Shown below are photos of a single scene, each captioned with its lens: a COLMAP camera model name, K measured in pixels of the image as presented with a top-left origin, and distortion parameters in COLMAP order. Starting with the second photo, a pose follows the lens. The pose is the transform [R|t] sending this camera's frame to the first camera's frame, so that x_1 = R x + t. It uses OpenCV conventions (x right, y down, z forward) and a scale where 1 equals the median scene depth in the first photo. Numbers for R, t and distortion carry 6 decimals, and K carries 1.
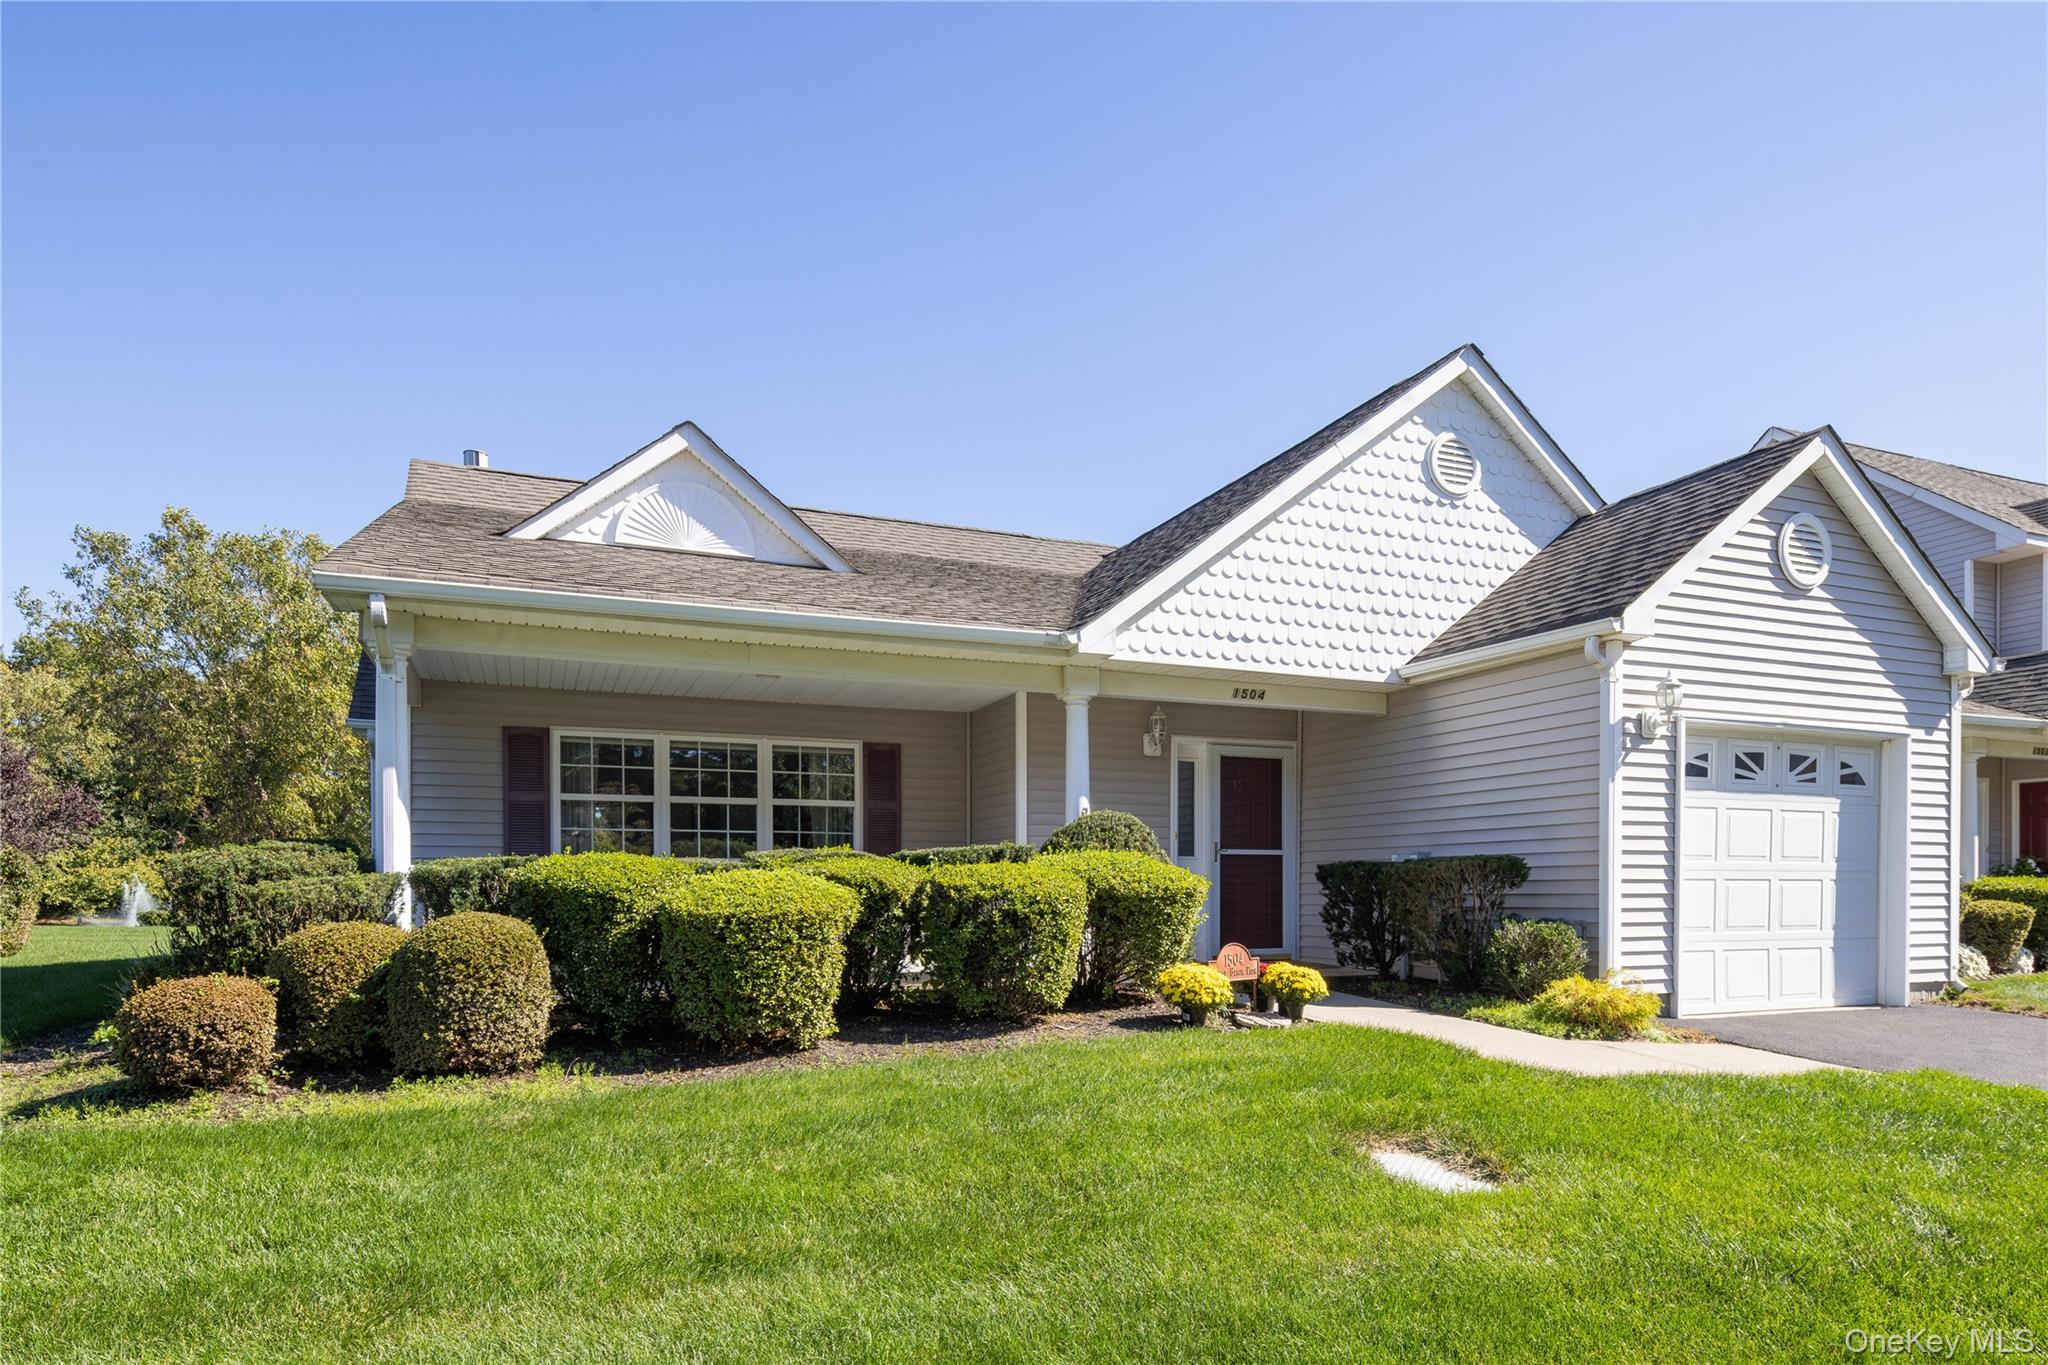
lens RADIAL K [[1024.6, 0, 1021.9], [0, 1024.6, 662.2], [0, 0, 1]] dist [0.000597, -0.000335]
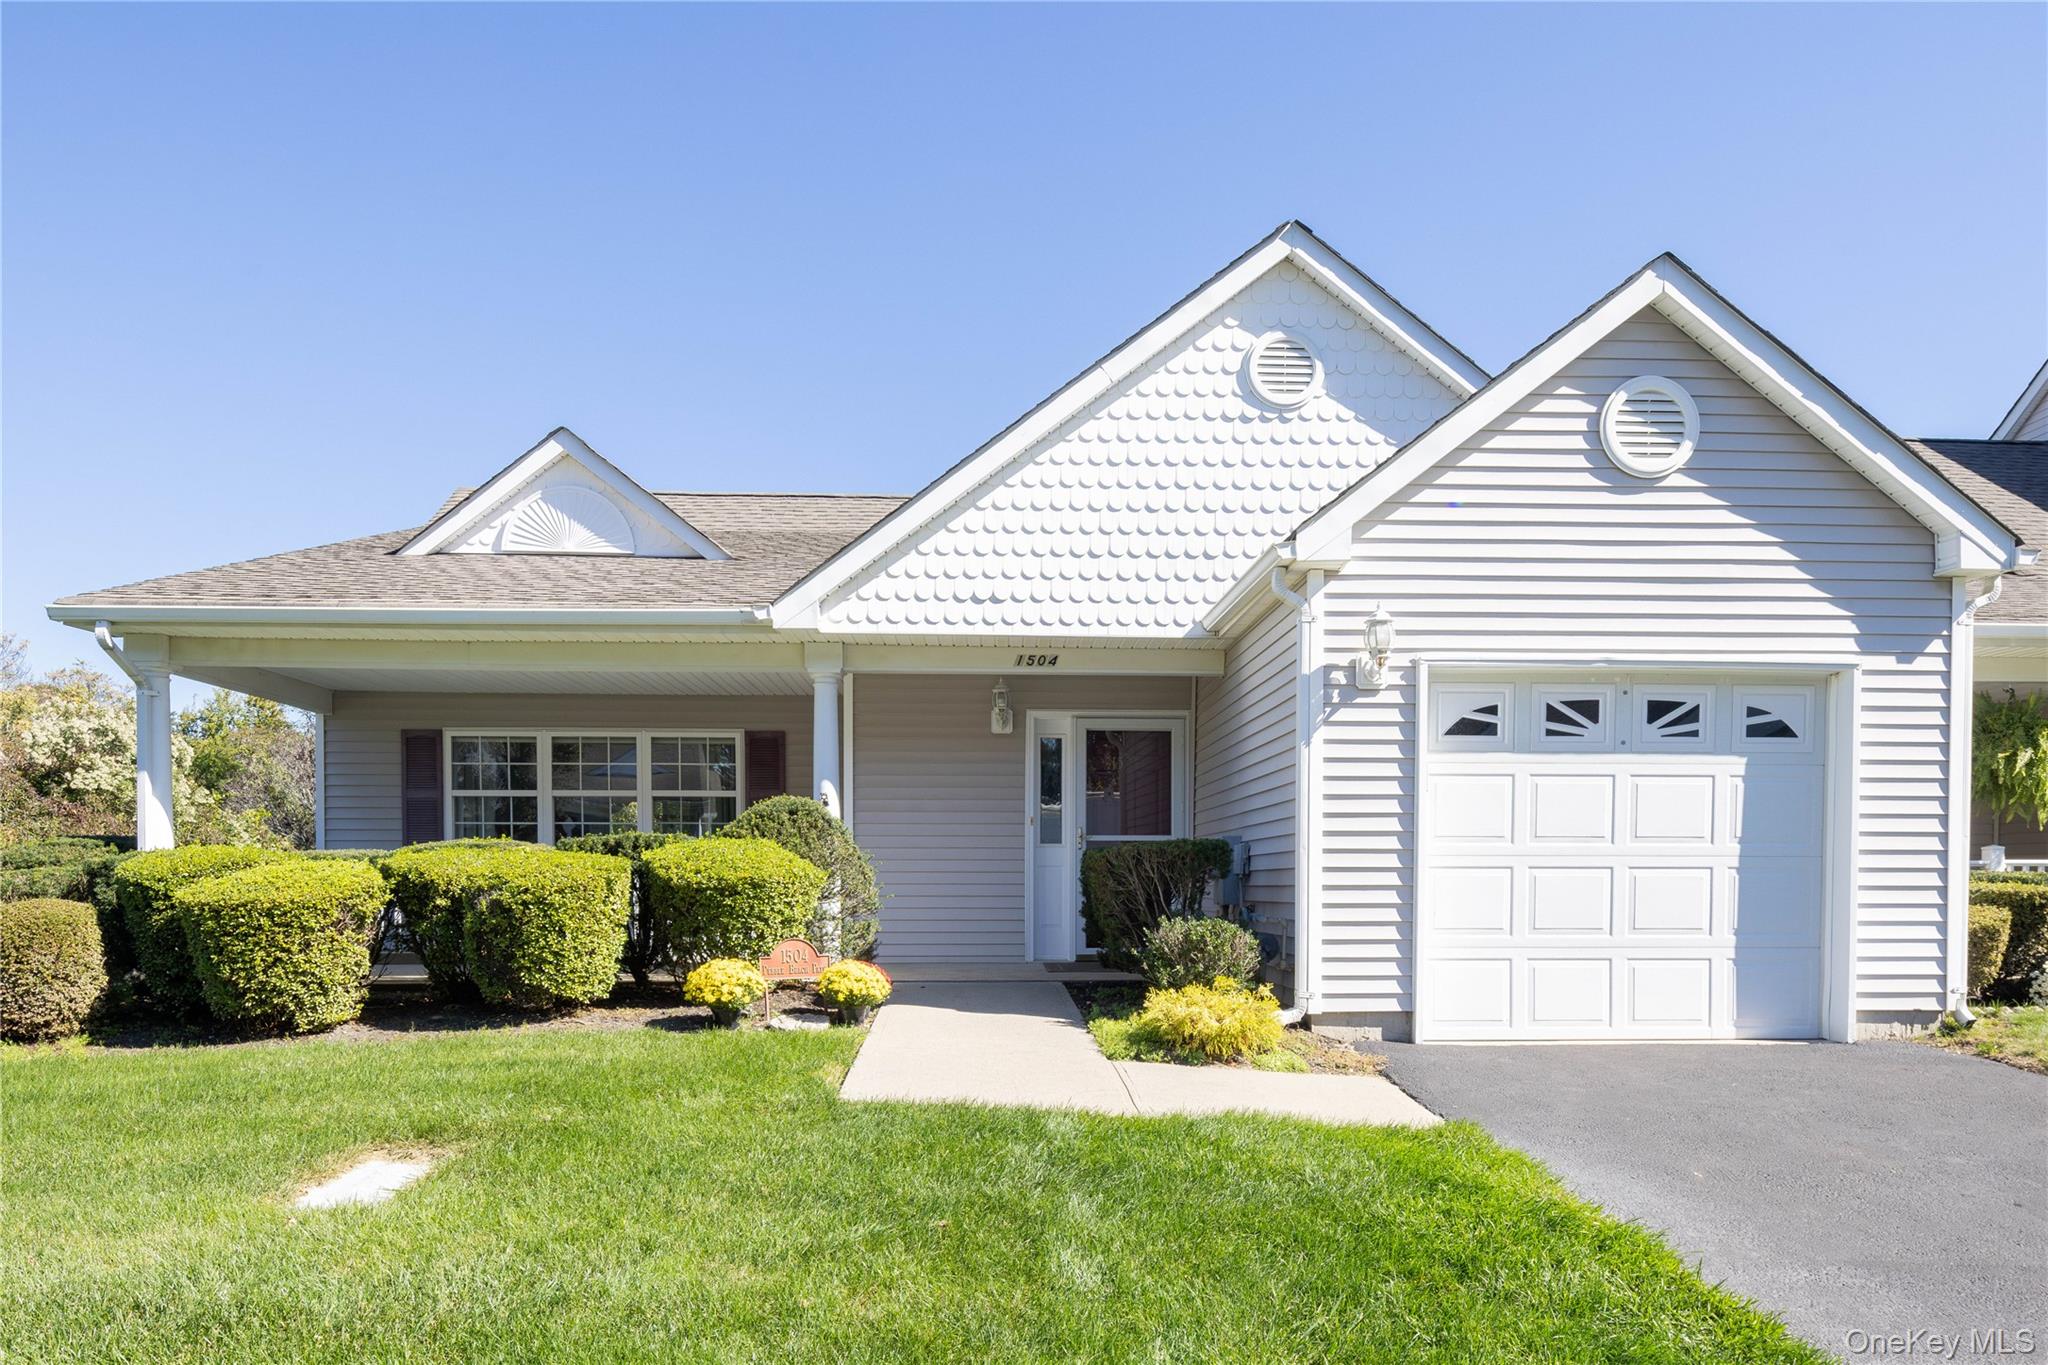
lens RADIAL K [[1083.9, 0, 1025.6], [0, 1083.9, 658.4], [0, 0, 1]] dist [0.001523, -0.000436]
pose [[0.954983, -0.058539, -0.290828, 0.538607], [0.063259, 0.997974, 0.006845, 0.024723], [0.289838, -0.024935, 0.956751, 0.109445]]
